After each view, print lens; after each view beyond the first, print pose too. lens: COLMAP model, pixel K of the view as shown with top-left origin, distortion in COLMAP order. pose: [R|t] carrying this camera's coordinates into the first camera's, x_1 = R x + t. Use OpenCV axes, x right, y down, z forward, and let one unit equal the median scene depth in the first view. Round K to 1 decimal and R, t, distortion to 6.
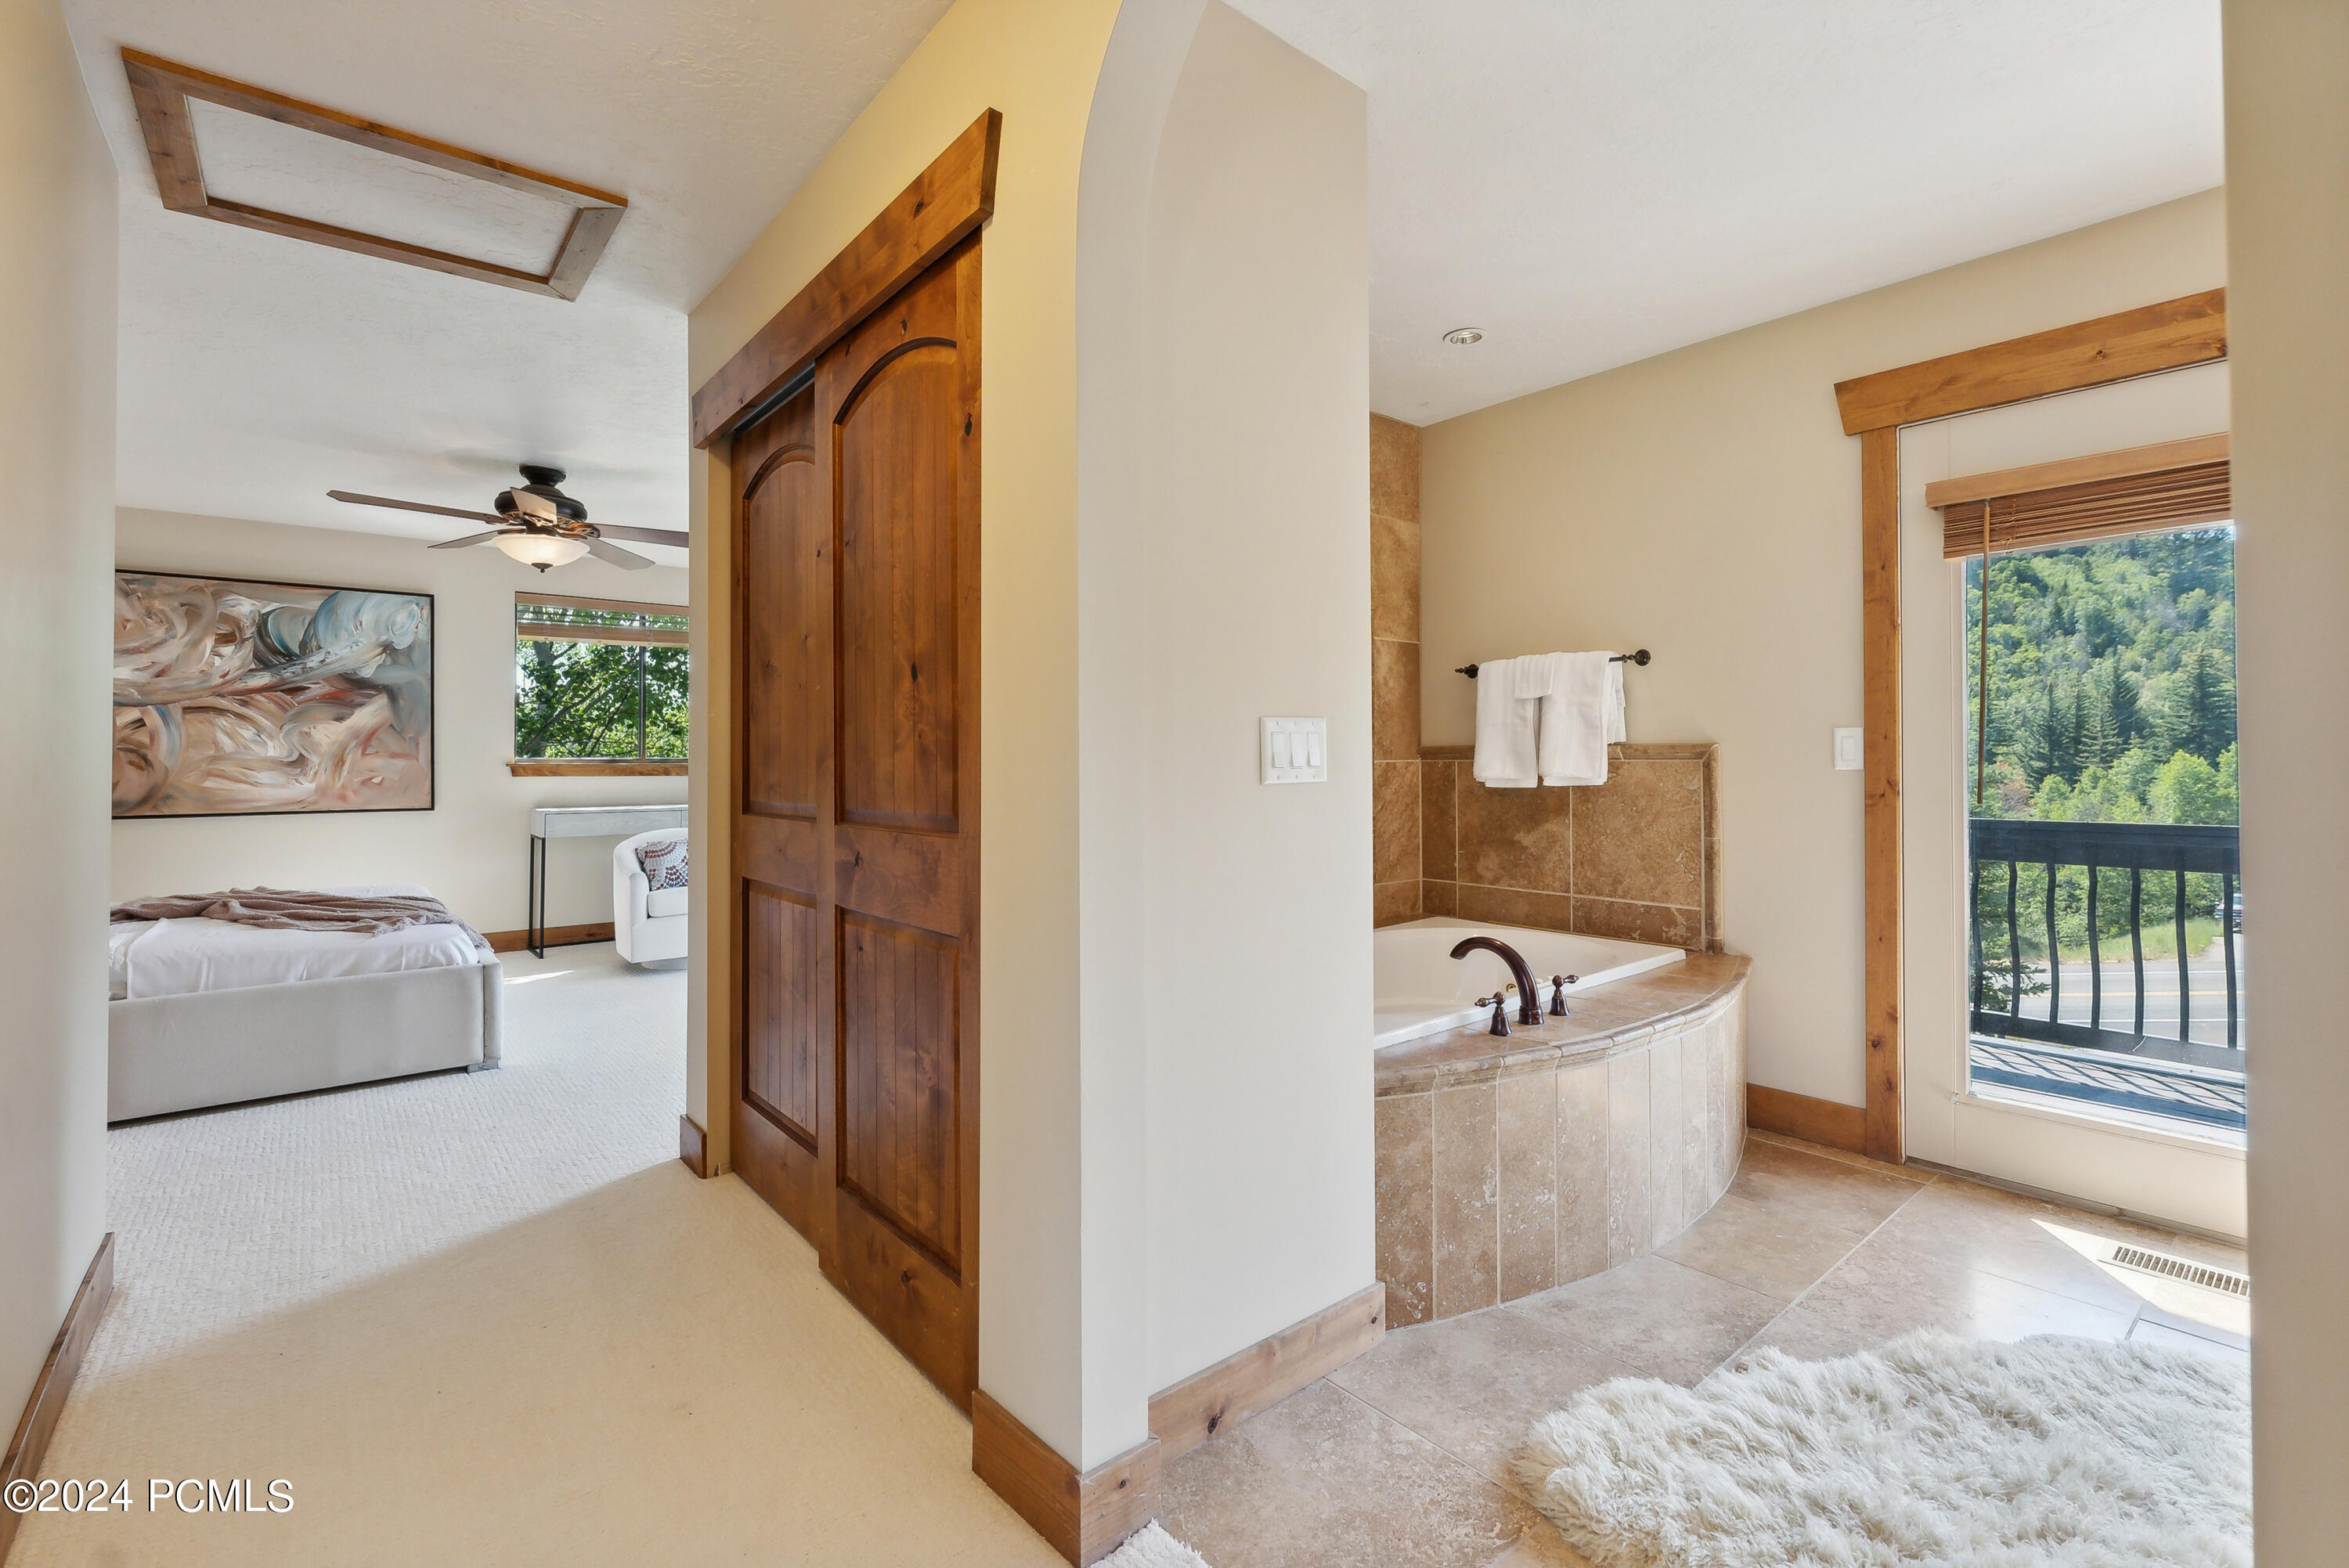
lens RADIAL K [[1032.6, 0, 1174.5], [0, 1032.6, 784.0], [0, 0, 1]] dist [-0.000155, -0.000261]
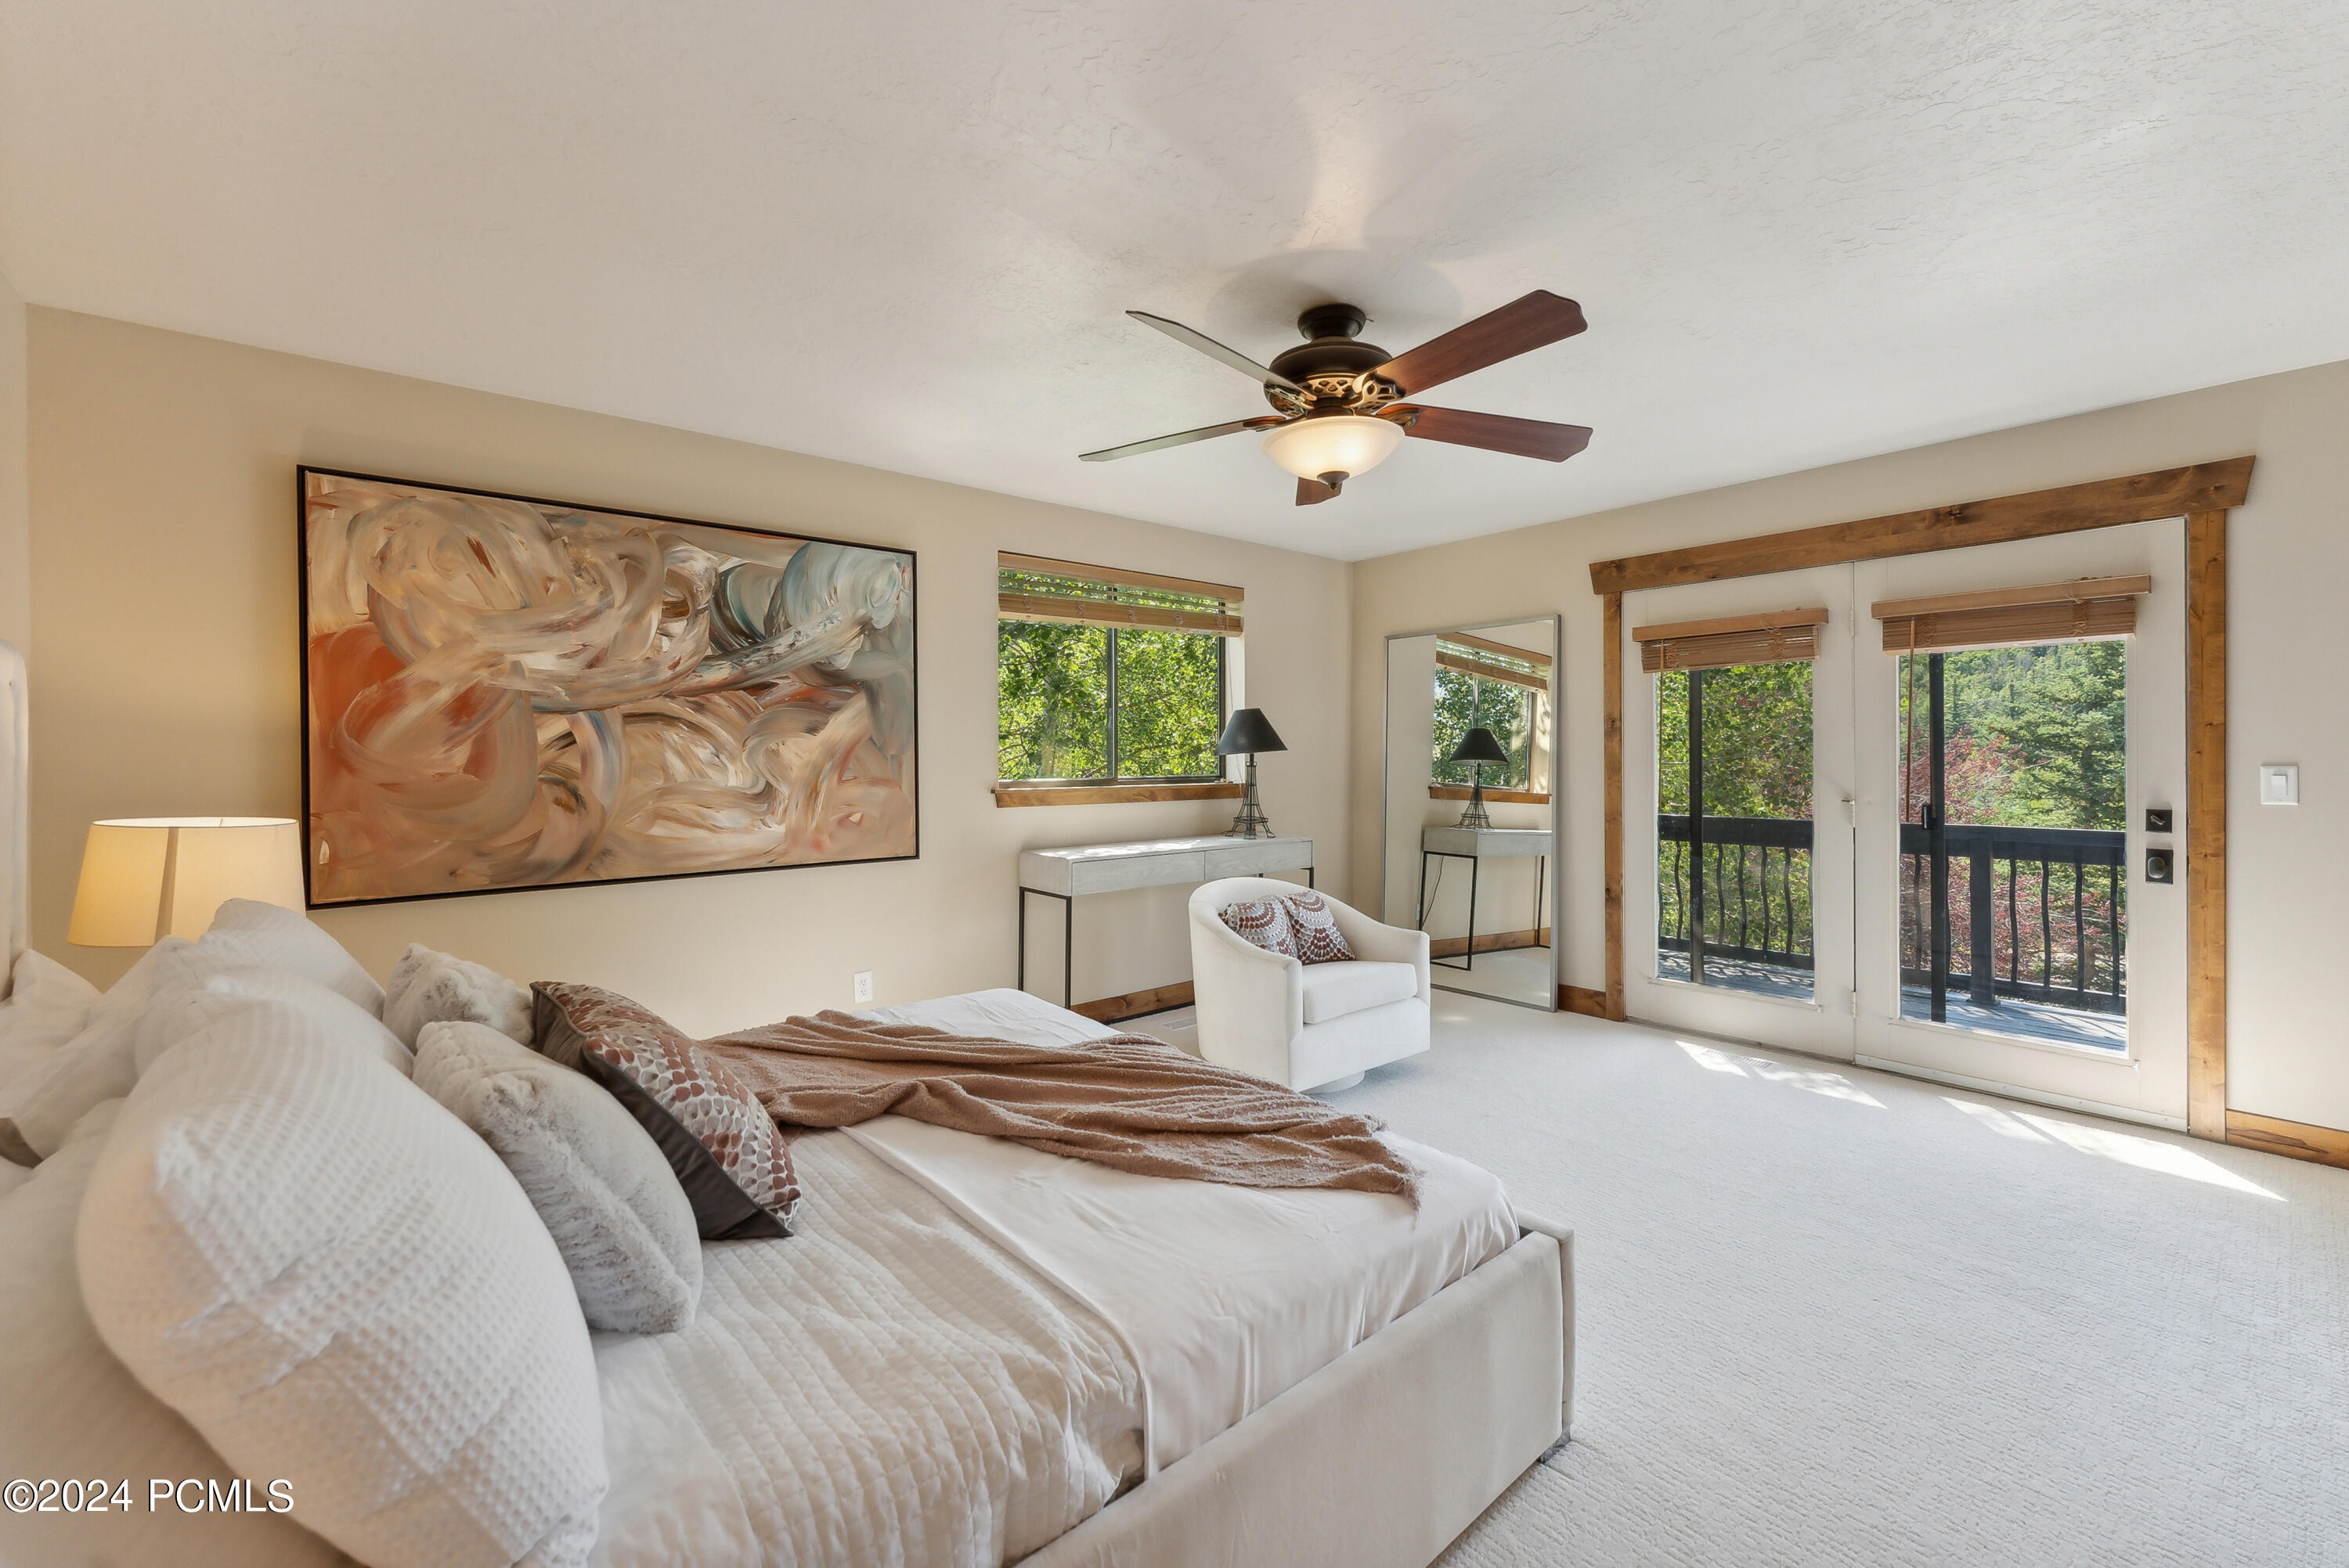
lens RADIAL K [[949.6, 0, 1174.5], [0, 949.6, 784.0], [0, 0, 1]] dist [0.000244, 0.000038]
pose [[0.999891, -0.002937, 0.014439, -0.599084], [0.002781, 0.999938, 0.010821, -0.034558], [-0.014470, -0.010780, 0.999837, 0.380804]]
